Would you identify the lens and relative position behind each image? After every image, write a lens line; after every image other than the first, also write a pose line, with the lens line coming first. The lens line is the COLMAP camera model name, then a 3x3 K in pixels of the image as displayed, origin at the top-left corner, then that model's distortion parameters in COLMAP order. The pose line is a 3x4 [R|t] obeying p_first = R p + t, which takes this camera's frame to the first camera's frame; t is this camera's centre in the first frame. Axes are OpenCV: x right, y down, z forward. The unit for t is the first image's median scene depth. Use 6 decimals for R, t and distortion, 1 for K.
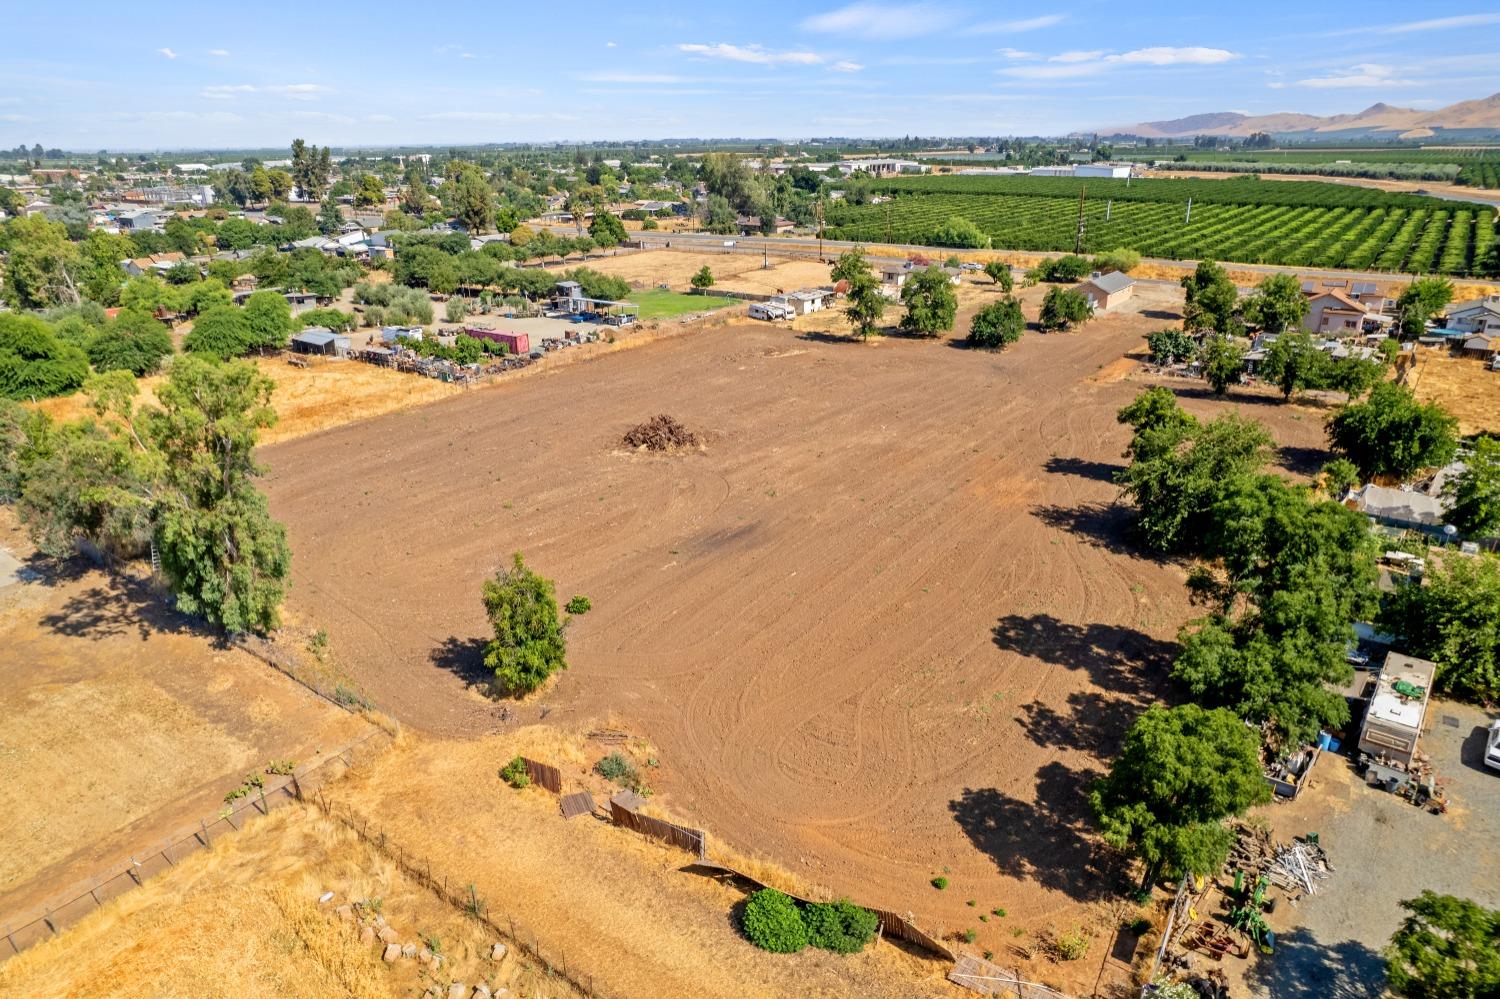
lens RADIAL K [[967.5, 0, 753.3], [0, 967.5, 504.2], [0, 0, 1]] dist [-0.074530, 0.067595]
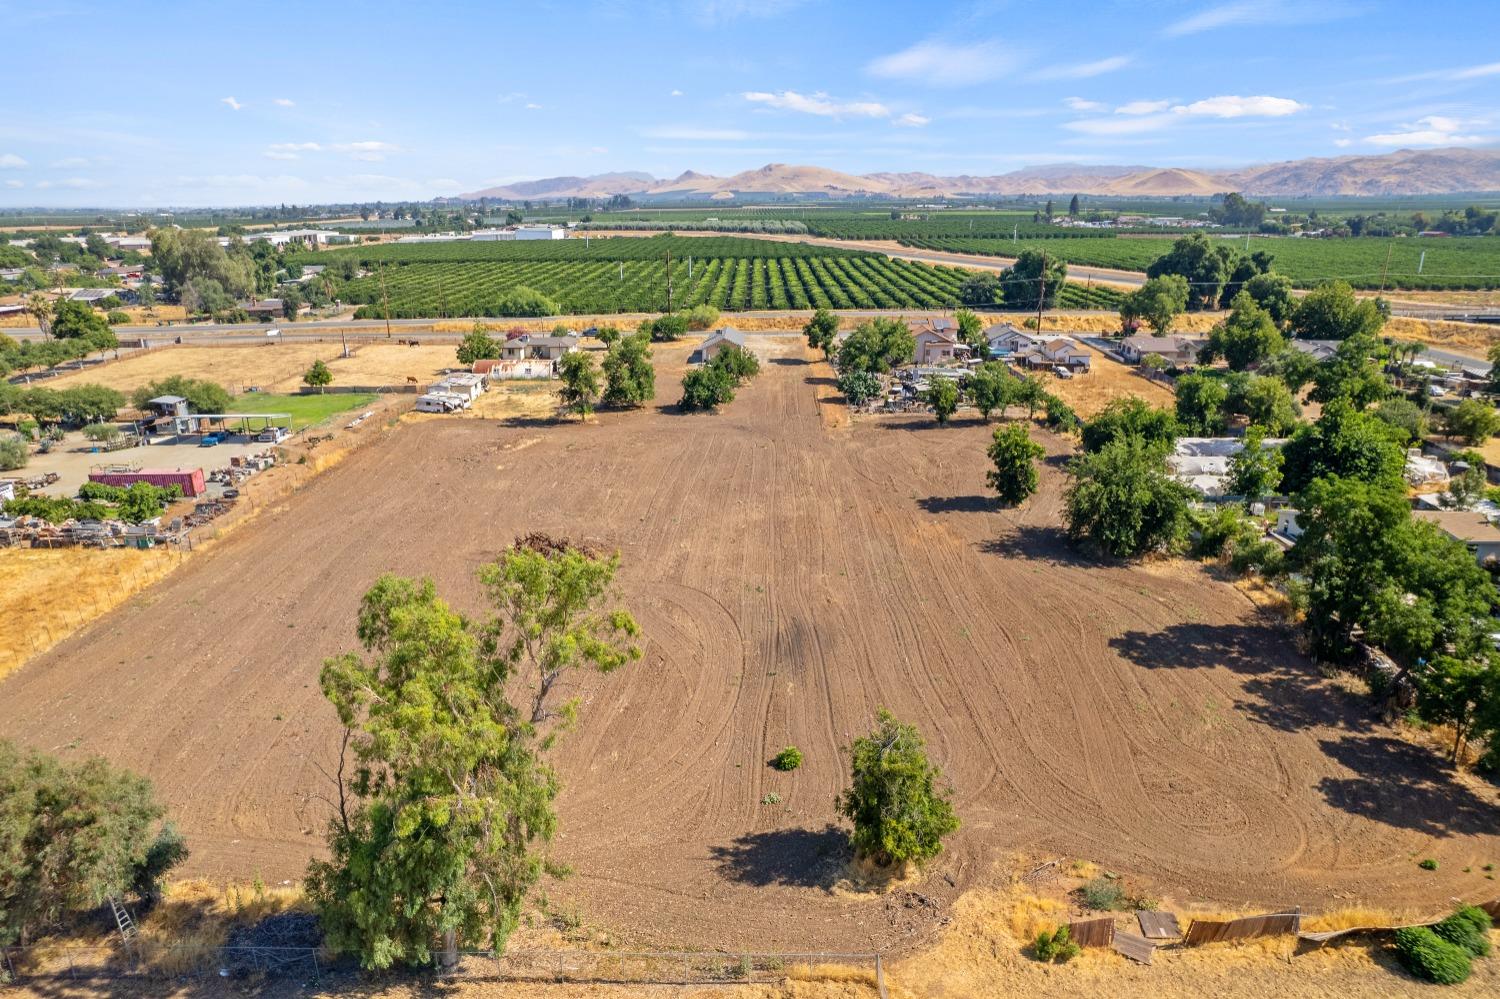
lens RADIAL K [[967.5, 0, 753.3], [0, 967.5, 504.2], [0, 0, 1]] dist [-0.074530, 0.067595]
pose [[0.812634, -0.176843, 0.555294, -0.225396], [0.210224, 0.977646, 0.003702, -0.044050], [-0.543536, 0.113728, 0.831646, 0.099931]]
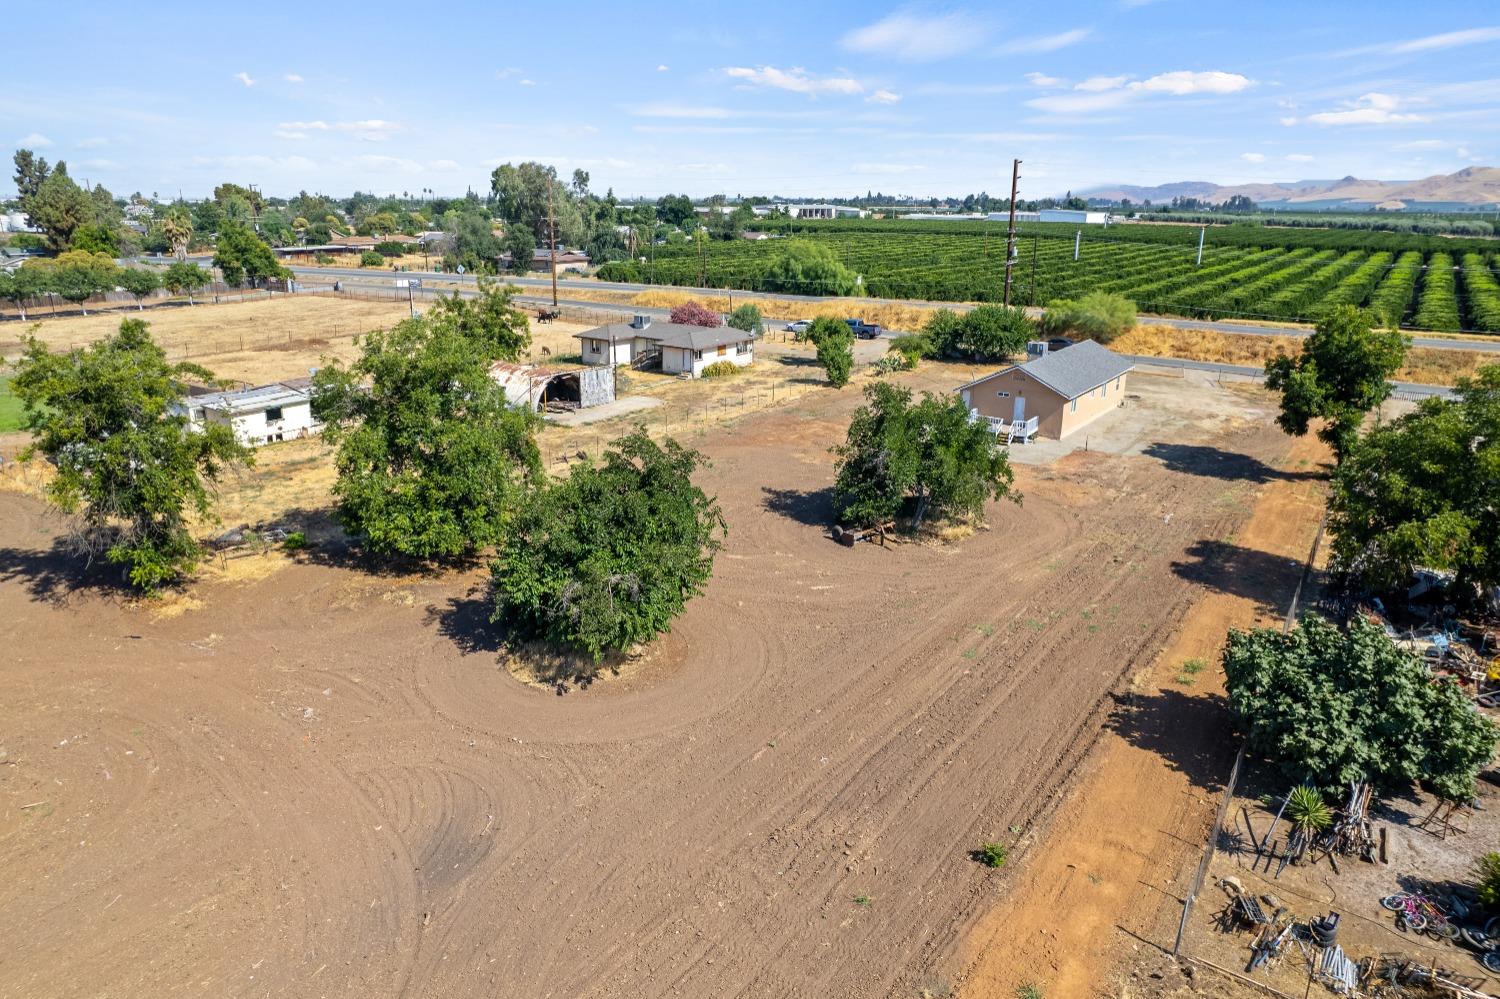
lens RADIAL K [[967.5, 0, 753.3], [0, 967.5, 504.2], [0, 0, 1]] dist [-0.074530, 0.067595]
pose [[0.999711, 0.011707, 0.020980, 0.217188], [-0.010403, 0.998070, -0.061216, -0.139477], [-0.021656, 0.060980, 0.997904, 0.565959]]
